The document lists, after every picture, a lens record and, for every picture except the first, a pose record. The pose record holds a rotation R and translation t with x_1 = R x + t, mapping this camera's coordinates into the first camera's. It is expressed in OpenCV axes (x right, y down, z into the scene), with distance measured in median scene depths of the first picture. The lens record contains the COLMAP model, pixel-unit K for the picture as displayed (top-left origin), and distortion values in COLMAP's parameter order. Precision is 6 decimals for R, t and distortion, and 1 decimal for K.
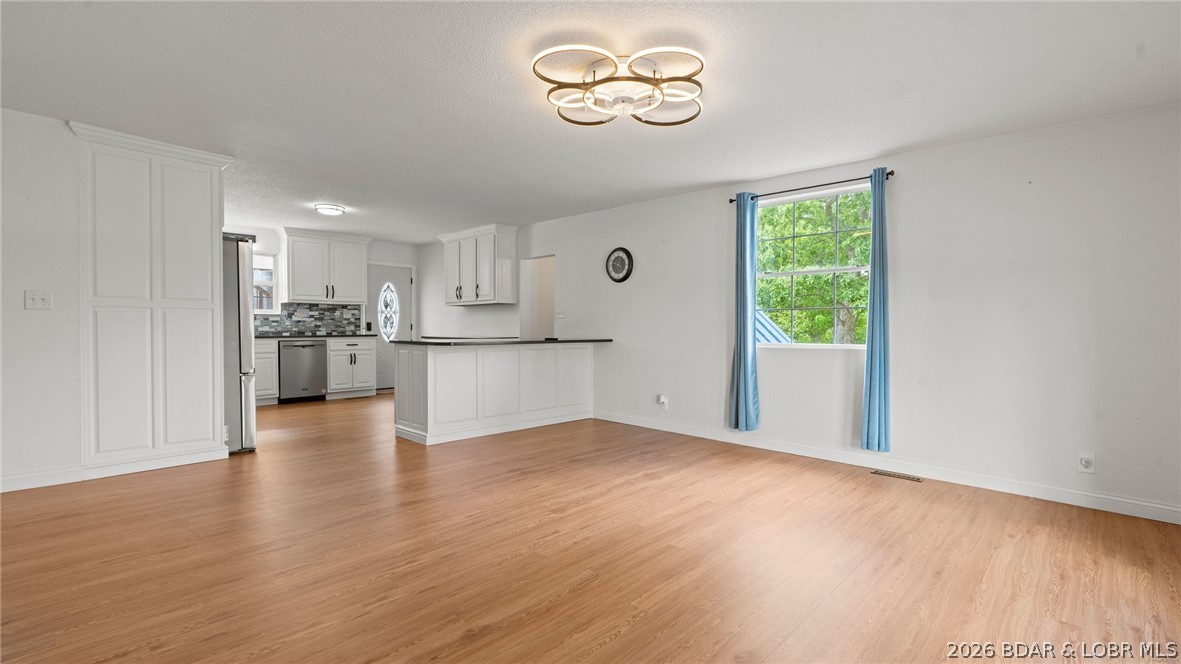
lens RADIAL K [[534.5, 0, 591.9], [0, 534.5, 335.5], [0, 0, 1]] dist [-0.000560, -0.000421]
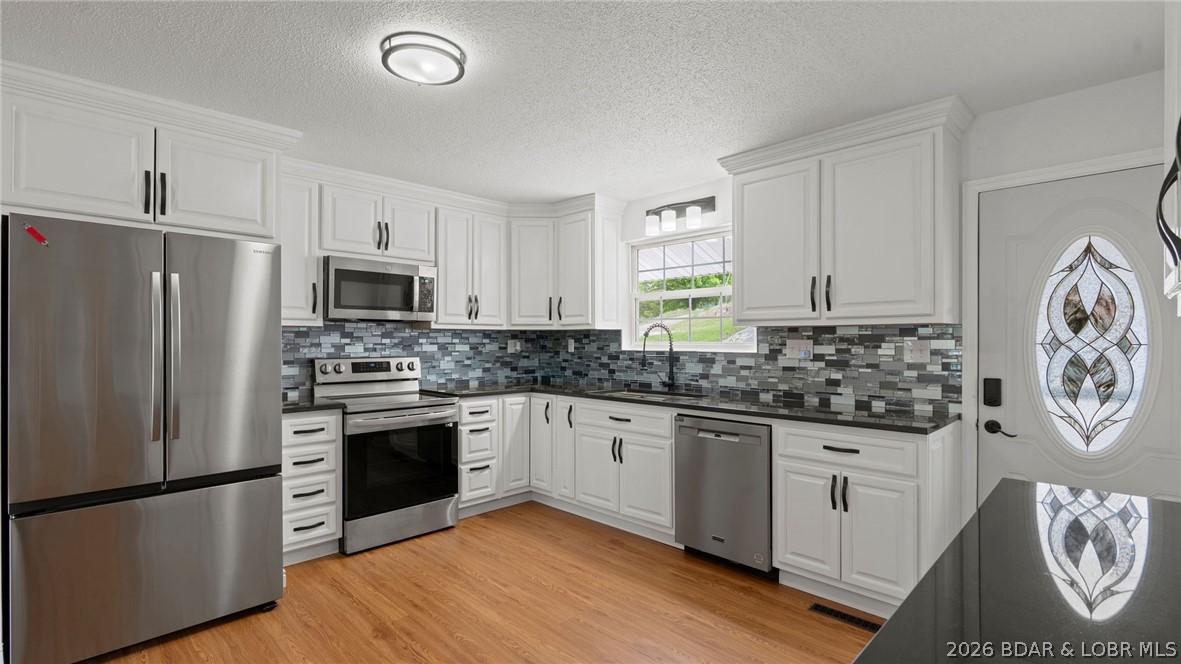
lens RADIAL K [[534.5, 0, 592.7], [0, 534.5, 336.6], [0, 0, 1]] dist [-0.000560, -0.000421]
pose [[-0.002714, -0.012000, -0.999924, -0.113179], [-0.020289, 0.999723, -0.011943, -0.041616], [0.999790, 0.020255, -0.002956, 0.796333]]
